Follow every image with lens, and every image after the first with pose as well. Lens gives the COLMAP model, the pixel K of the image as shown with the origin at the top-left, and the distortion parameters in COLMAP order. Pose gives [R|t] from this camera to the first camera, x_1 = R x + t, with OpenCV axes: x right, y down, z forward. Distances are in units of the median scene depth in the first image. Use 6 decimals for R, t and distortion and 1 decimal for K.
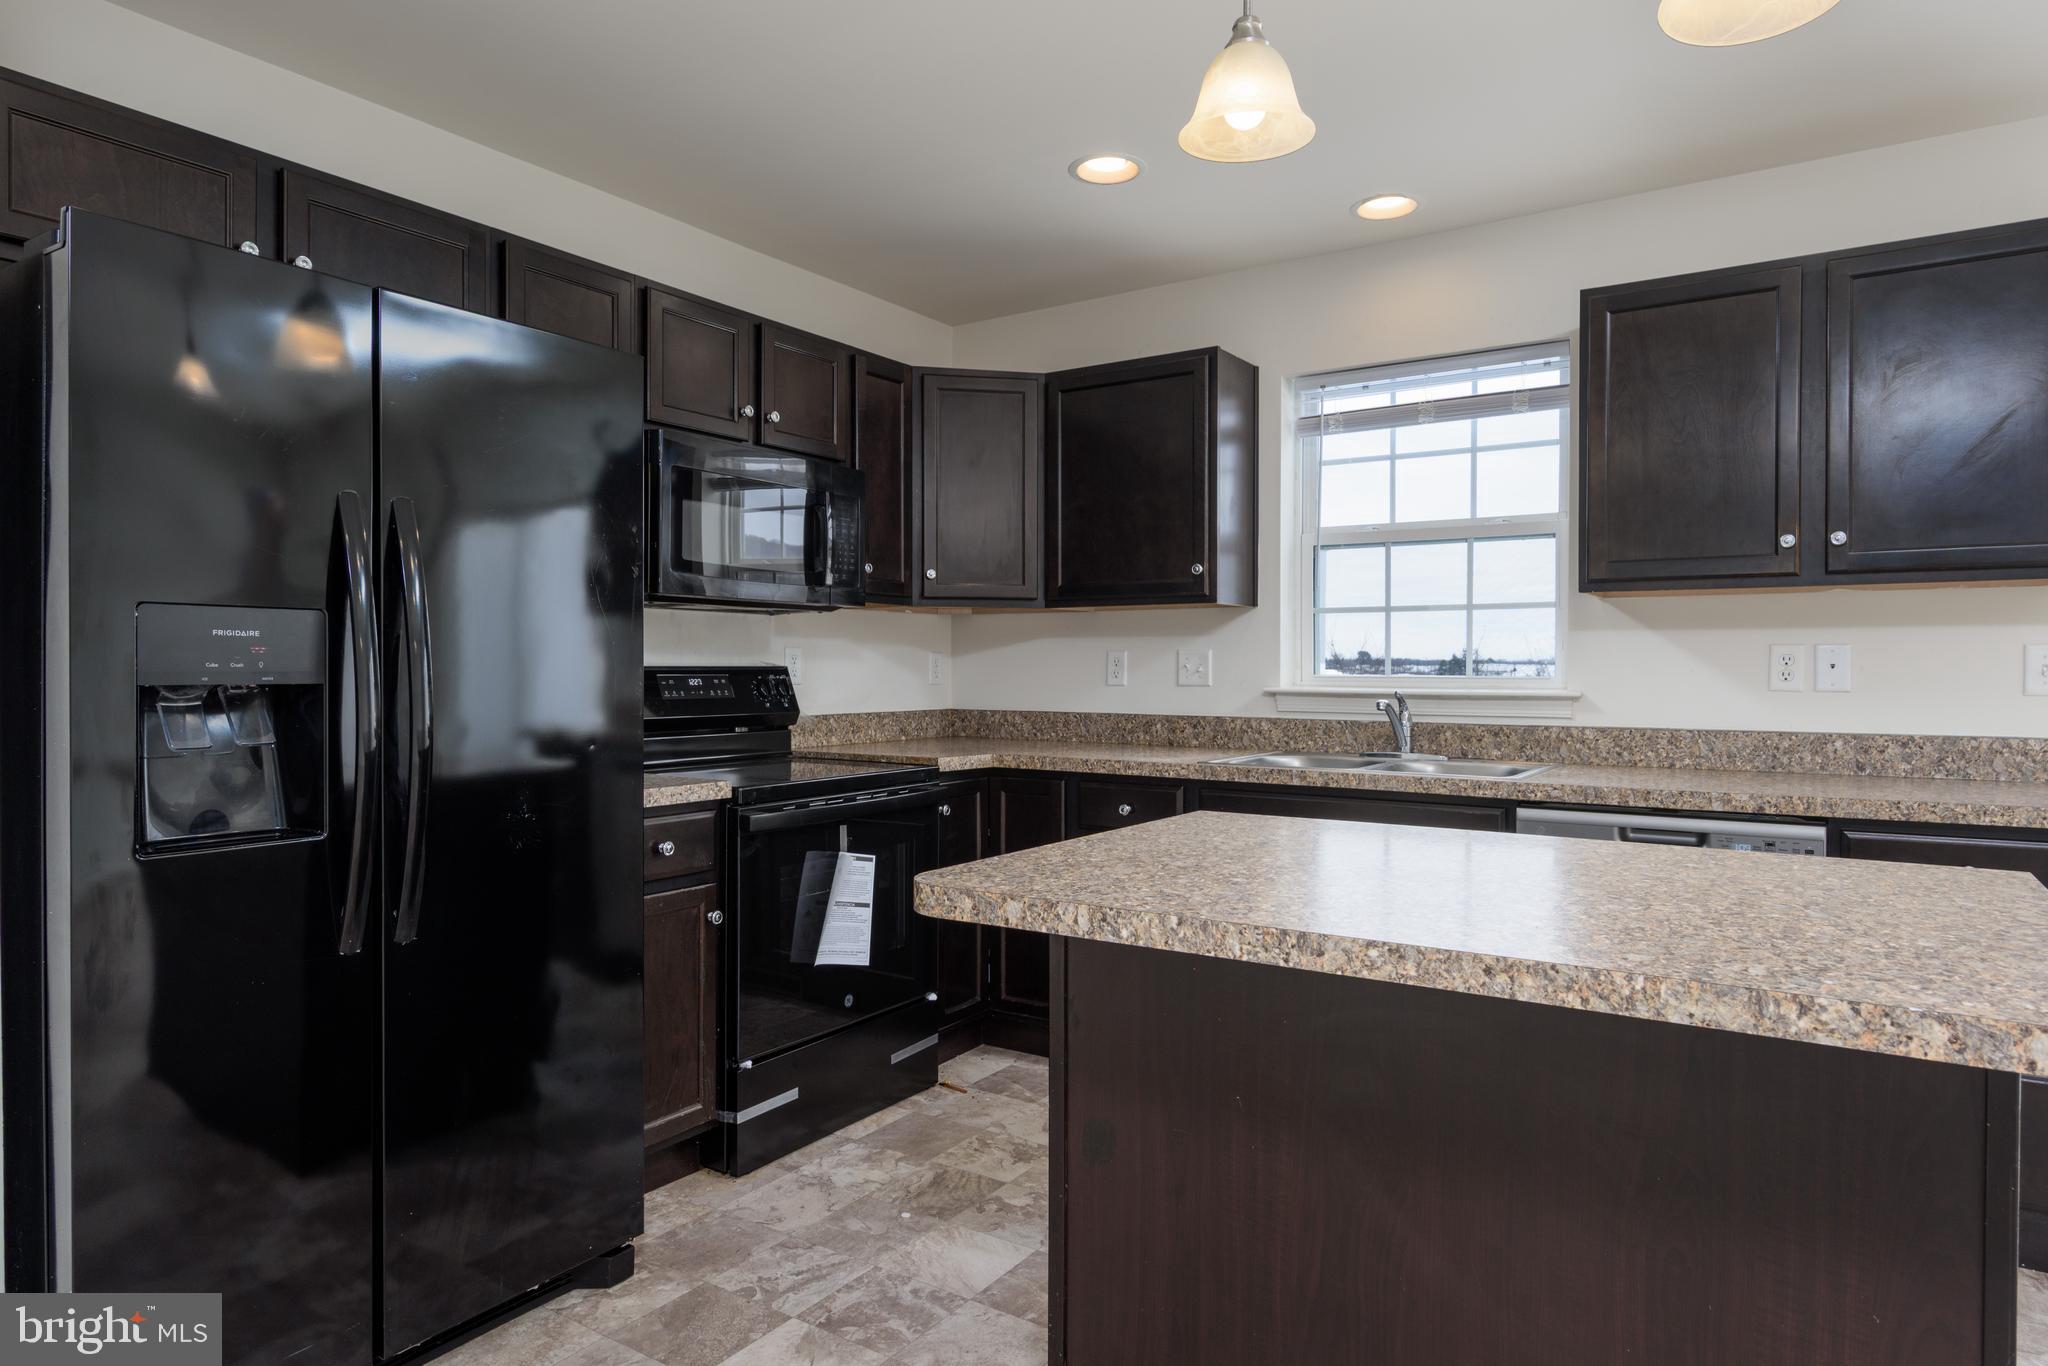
lens RADIAL K [[1199.1, 0, 1025.2], [0, 1199.1, 666.4], [0, 0, 1]] dist [-0.000396, -0.000878]
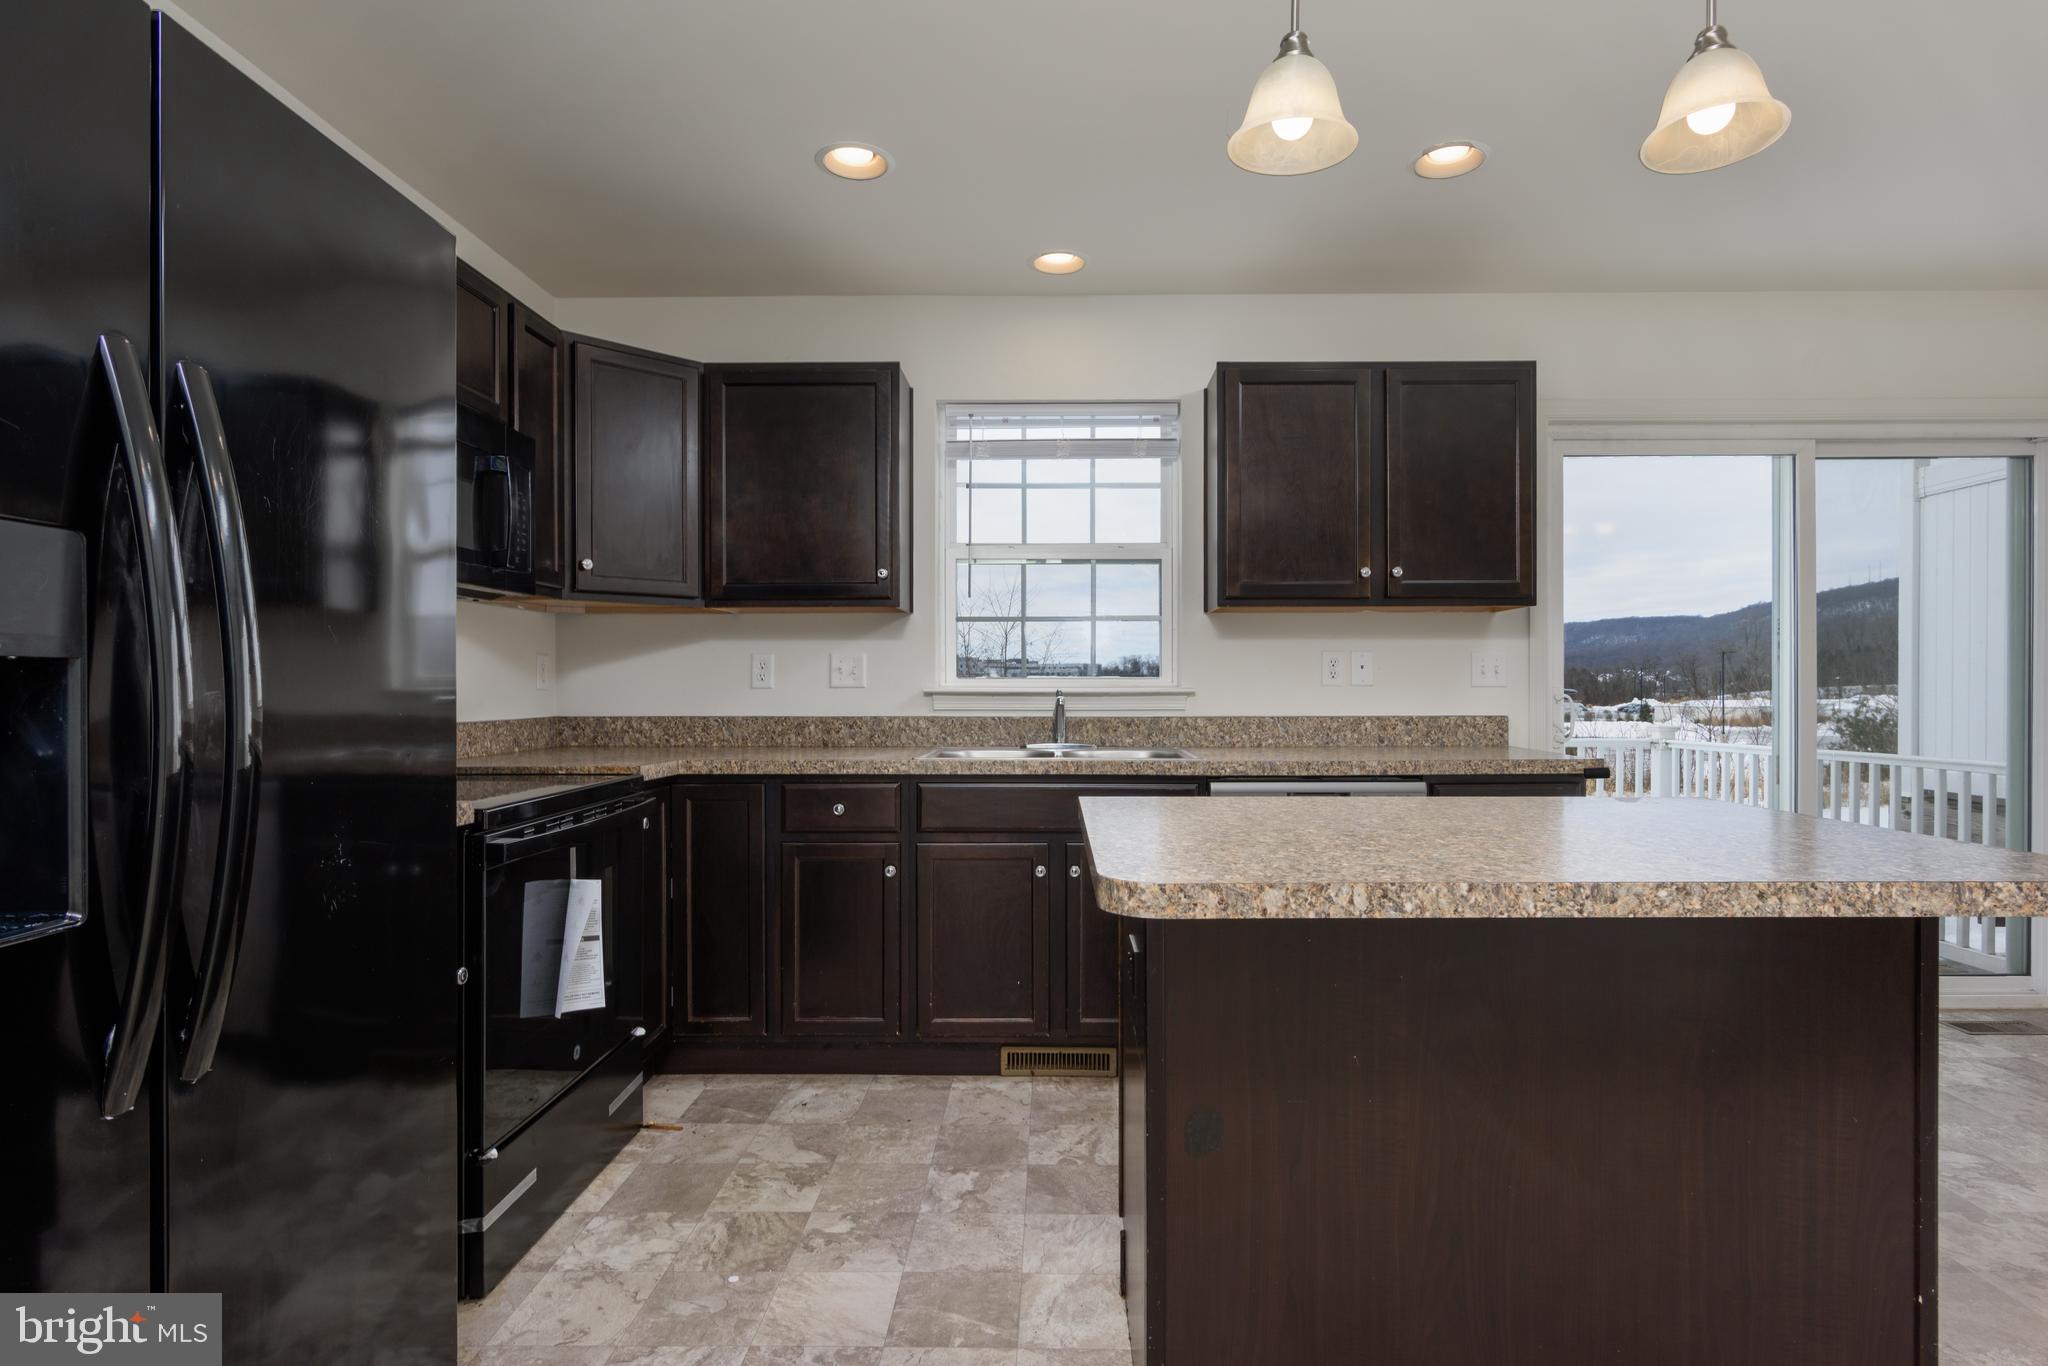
lens RADIAL K [[1053.2, 0, 1028.5], [0, 1053.2, 679.9], [0, 0, 1]] dist [-0.000013, -0.001120]
pose [[0.839877, -0.000827, 0.542776, -0.310743], [0.002995, 0.999991, -0.003111, 0.017734], [-0.542768, 0.004238, 0.839872, 0.210272]]
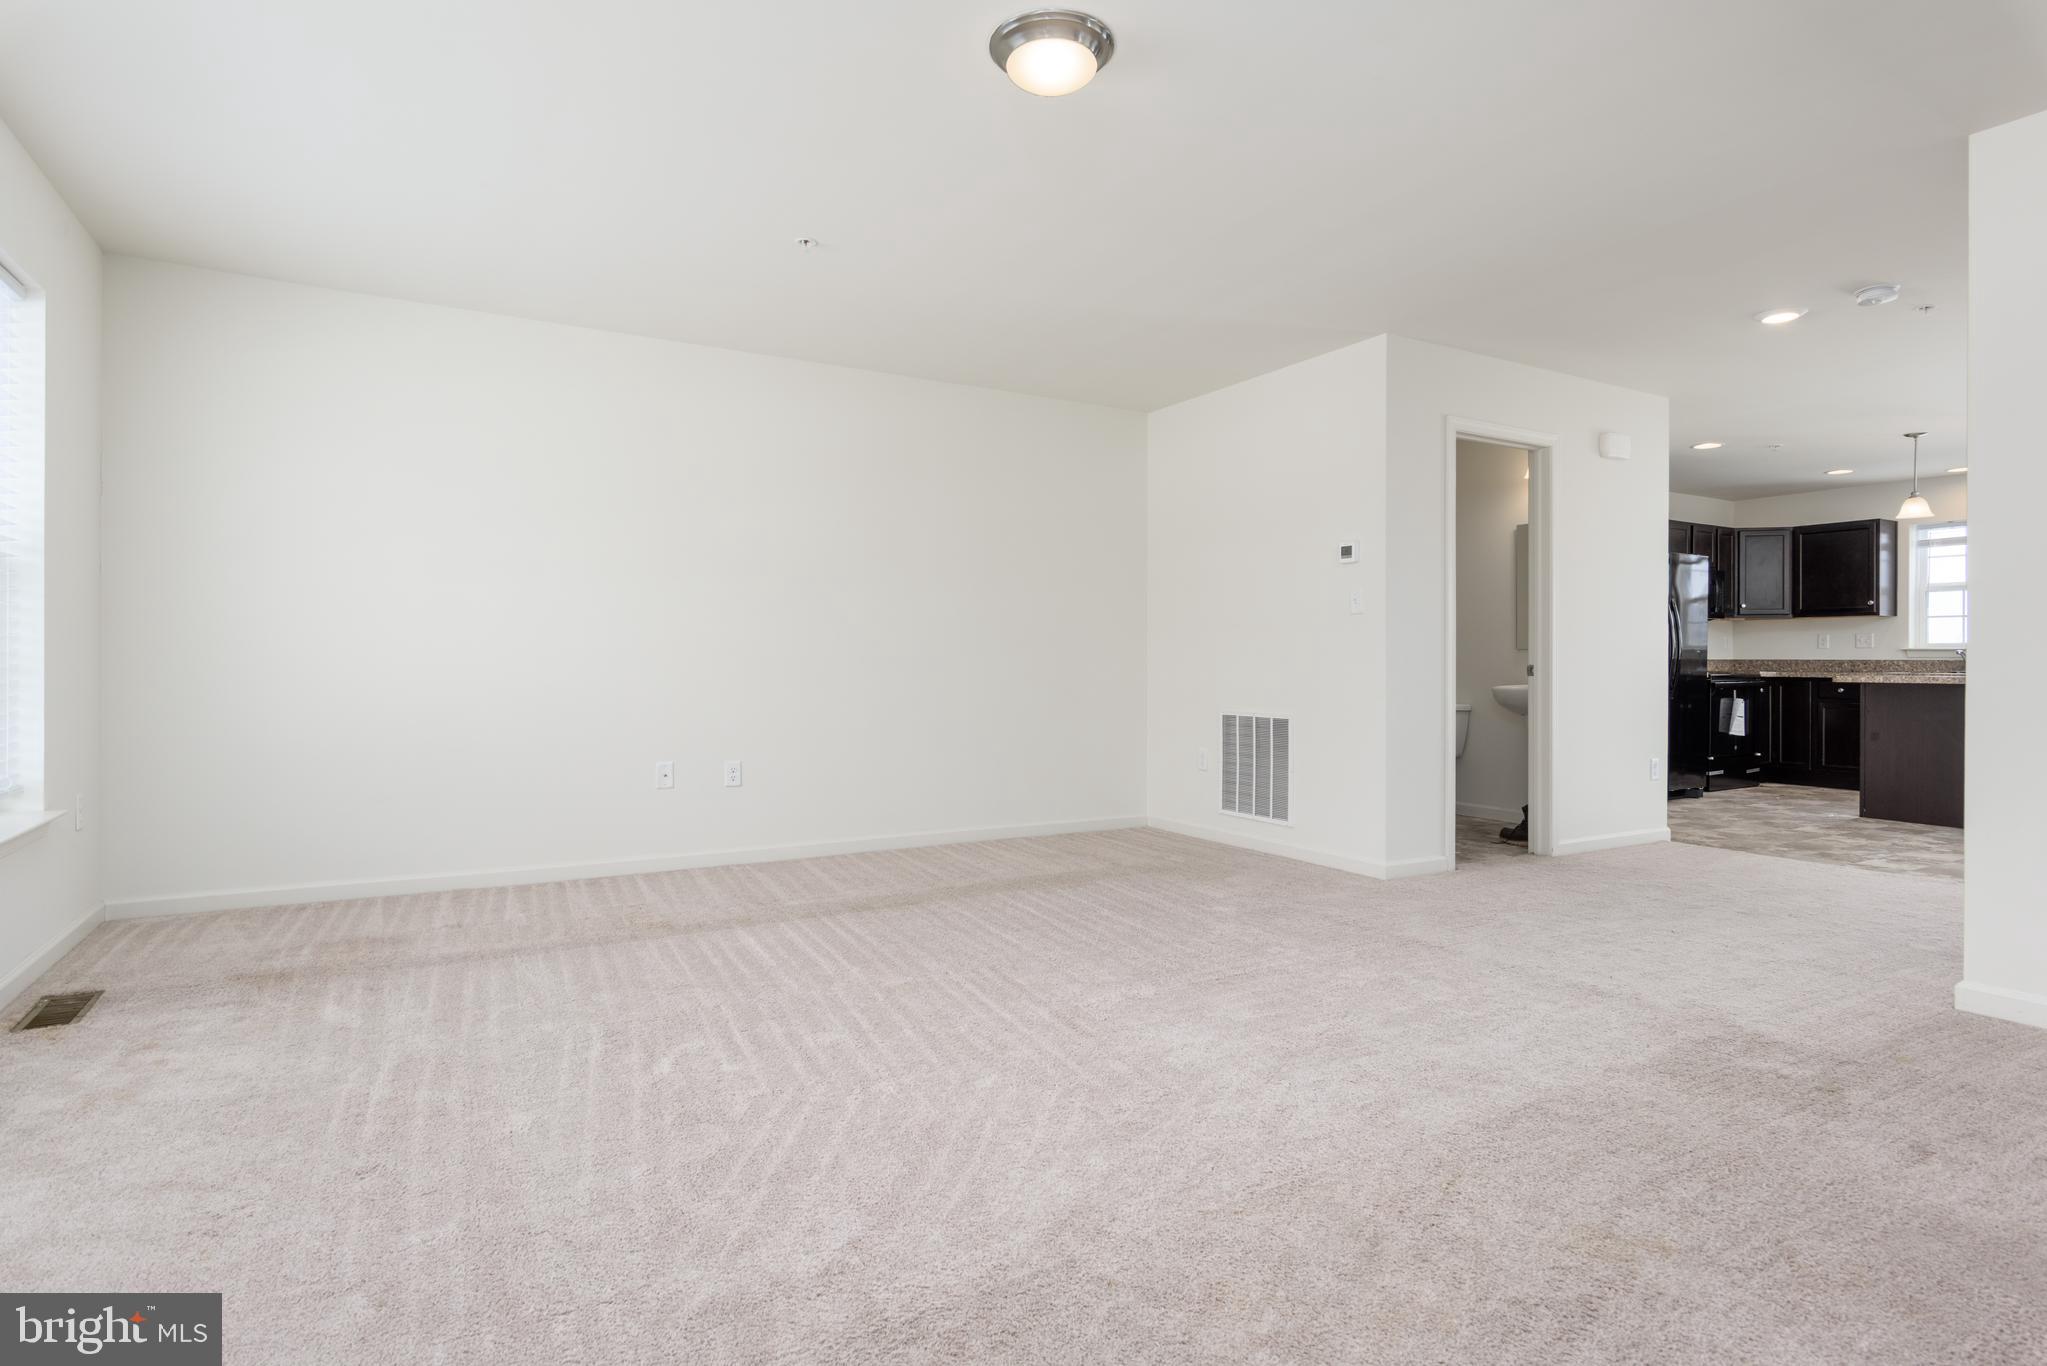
lens RADIAL K [[1050.7, 0, 1024.4], [0, 1050.7, 662.5], [0, 0, 1]] dist [-0.000193, -0.000308]
pose [[0.900919, 0.003811, -0.433971, -0.680112], [-0.003919, 0.999992, 0.000647, 0.072809], [0.433970, 0.001118, 0.900927, -2.423319]]
